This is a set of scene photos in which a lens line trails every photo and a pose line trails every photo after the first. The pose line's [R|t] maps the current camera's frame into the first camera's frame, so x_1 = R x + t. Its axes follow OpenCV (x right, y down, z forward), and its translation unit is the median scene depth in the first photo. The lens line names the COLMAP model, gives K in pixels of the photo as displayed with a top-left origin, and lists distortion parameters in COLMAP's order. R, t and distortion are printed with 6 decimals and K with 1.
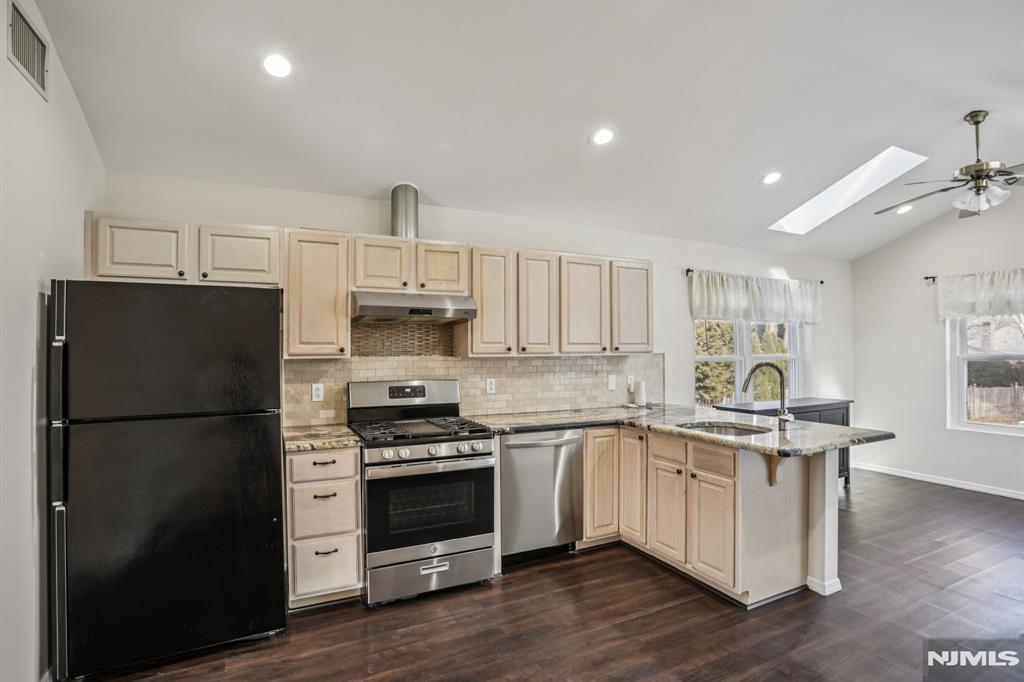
lens RADIAL K [[501.2, 0, 507.9], [0, 501.2, 346.1], [0, 0, 1]] dist [-0.079273, 0.030844]
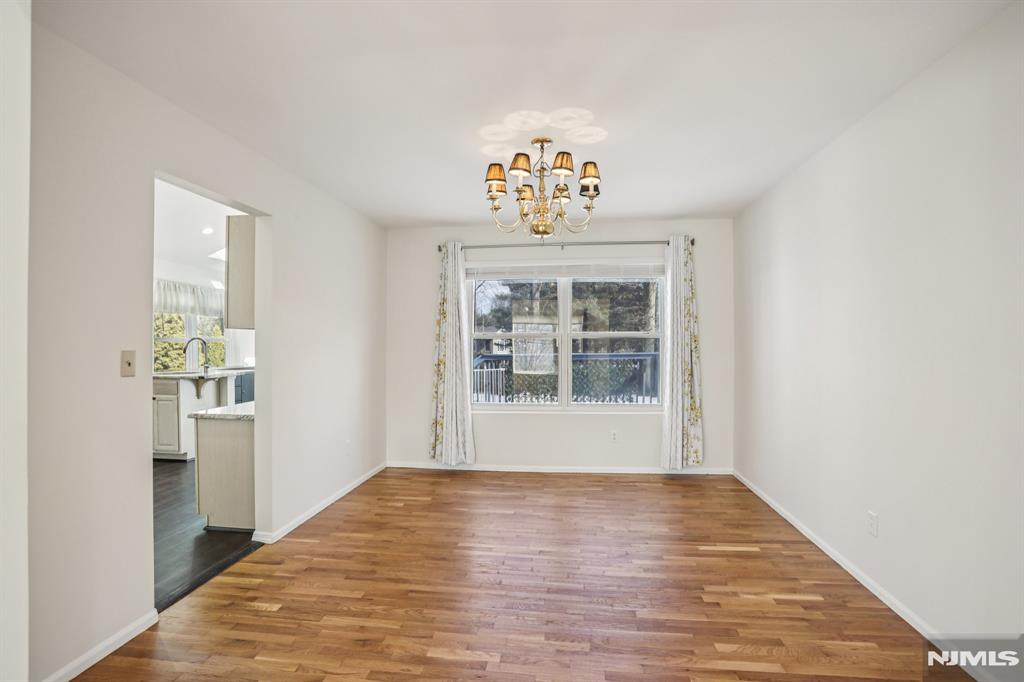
lens RADIAL K [[501.2, 0, 507.9], [0, 501.2, 346.1], [0, 0, 1]] dist [-0.079273, 0.030844]
pose [[0.546904, -0.005090, 0.837180, -0.354906], [-0.004107, 0.999953, 0.008763, 0.039932], [-0.837185, -0.008231, 0.546858, -0.933144]]
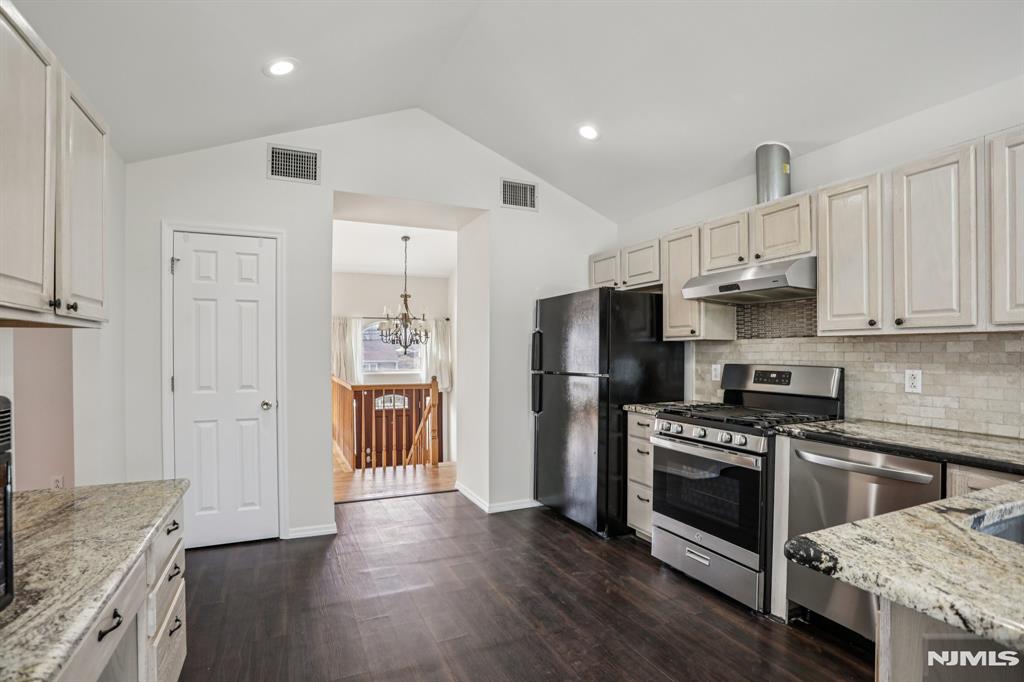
lens RADIAL K [[501.2, 0, 507.9], [0, 501.2, 346.1], [0, 0, 1]] dist [-0.079273, 0.030844]
pose [[-0.018646, -0.008141, -0.999793, 0.677981], [0.003804, 0.999959, -0.008214, 0.041336], [0.999819, -0.003956, -0.018614, 0.547110]]
